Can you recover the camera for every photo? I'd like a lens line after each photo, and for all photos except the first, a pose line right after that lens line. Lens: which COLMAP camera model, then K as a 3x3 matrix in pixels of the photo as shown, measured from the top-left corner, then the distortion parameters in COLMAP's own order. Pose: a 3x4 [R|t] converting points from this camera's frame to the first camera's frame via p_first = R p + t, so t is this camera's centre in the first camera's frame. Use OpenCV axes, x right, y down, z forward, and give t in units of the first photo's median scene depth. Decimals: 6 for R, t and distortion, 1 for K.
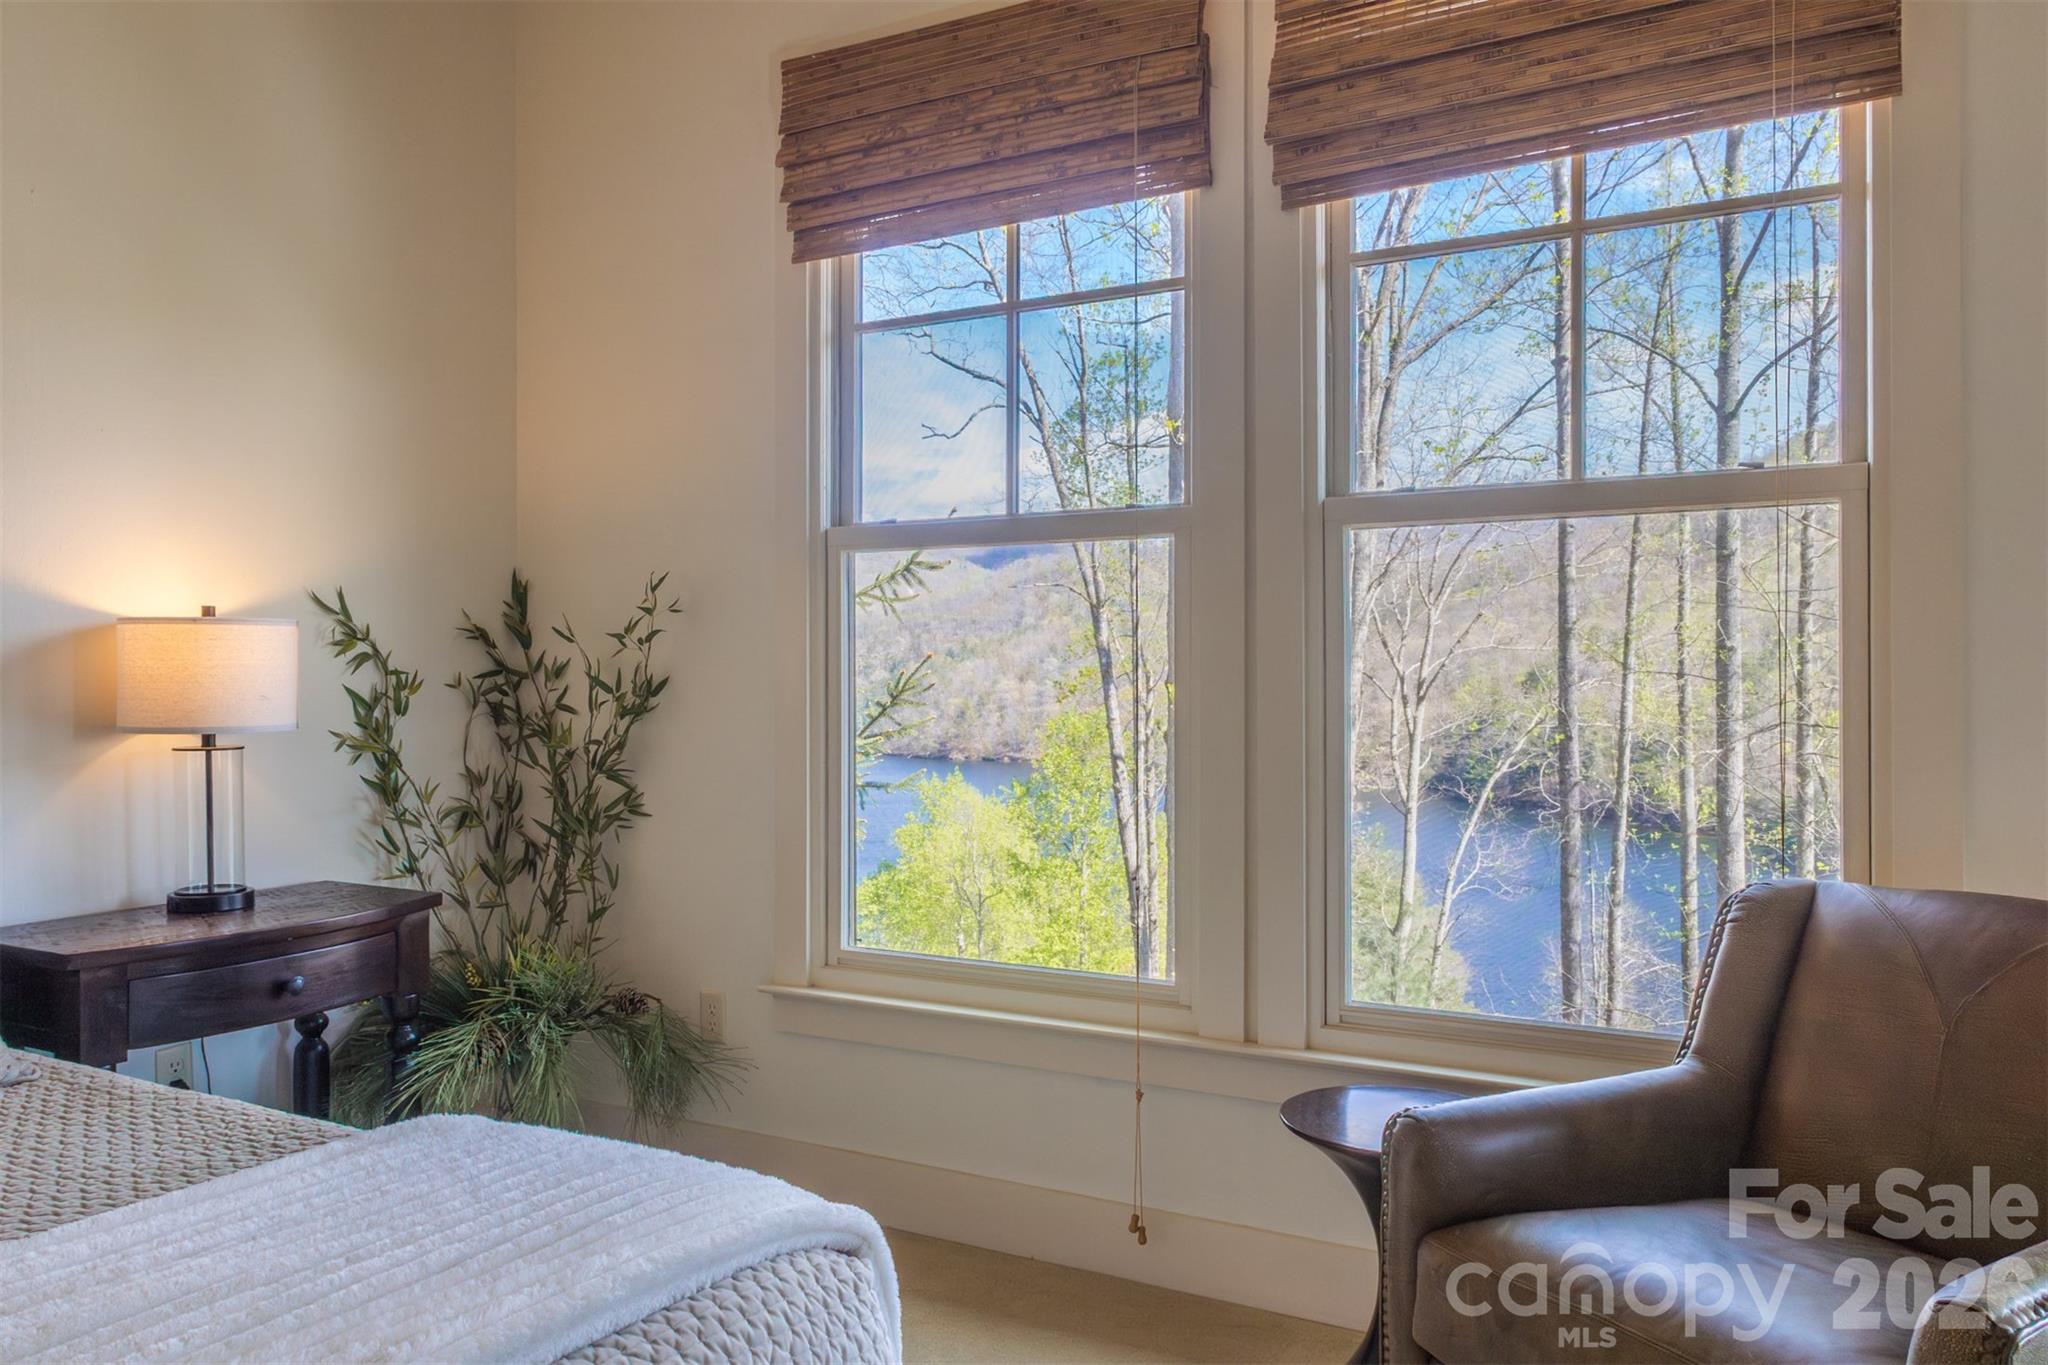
lens RADIAL K [[1477.7, 0, 1023.8], [0, 1477.7, 684.8], [0, 0, 1]] dist [-0.002637, -0.000721]
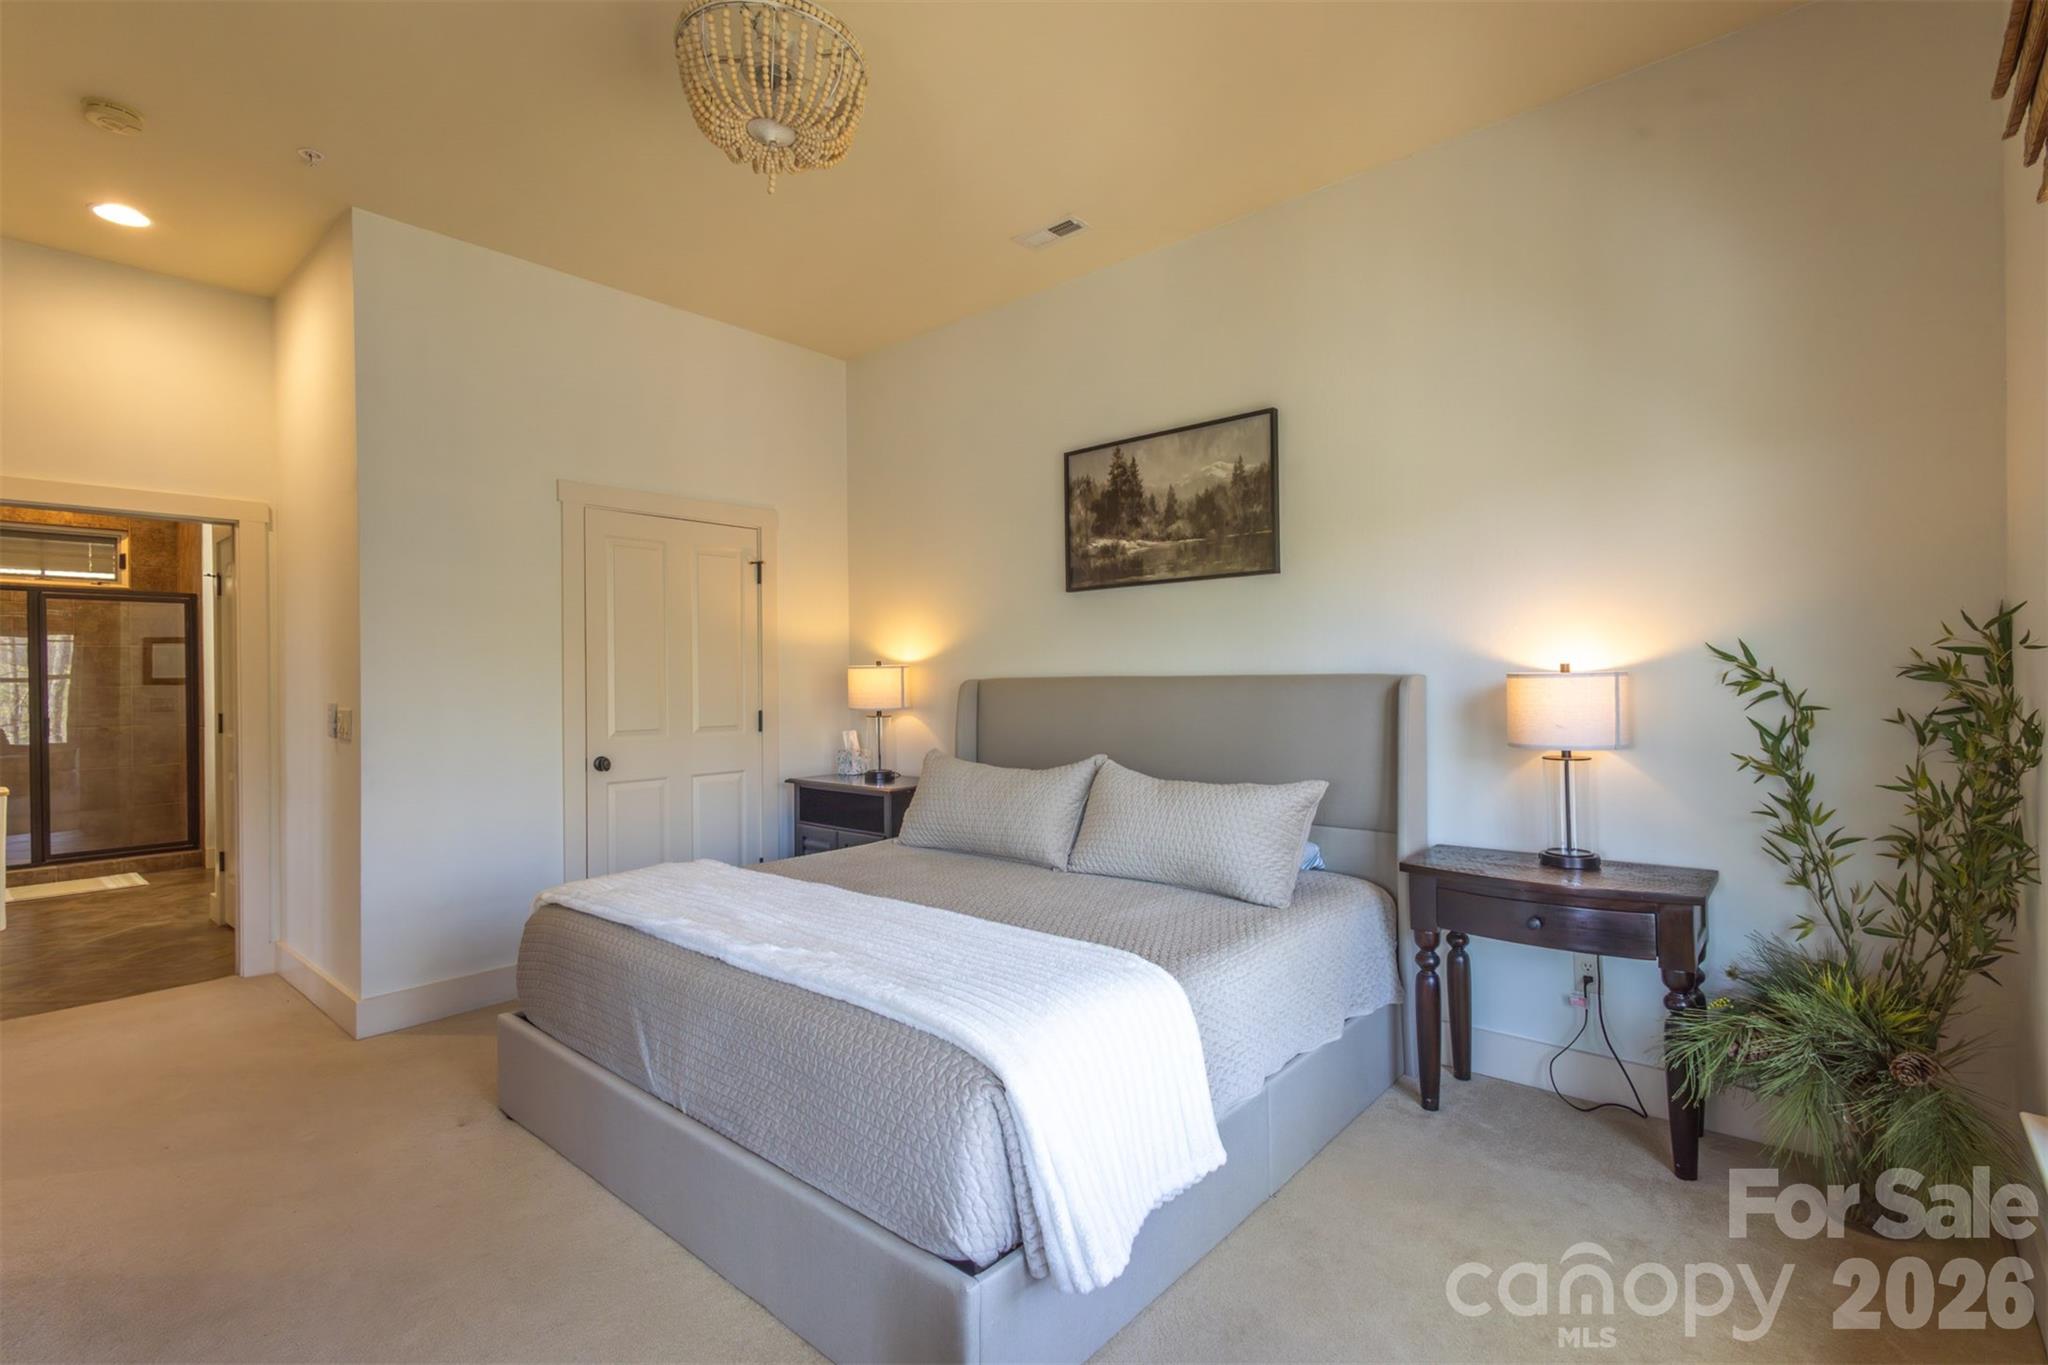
lens RADIAL K [[946.2, 0, 1038.0], [0, 946.2, 687.6], [0, 0, 1]] dist [0.000050, 0.000157]
pose [[-0.194108, 0.003510, -0.980974, 0.424692], [0.004037, 0.999988, 0.002779, -0.029621], [0.980972, -0.003421, -0.194119, 0.567931]]
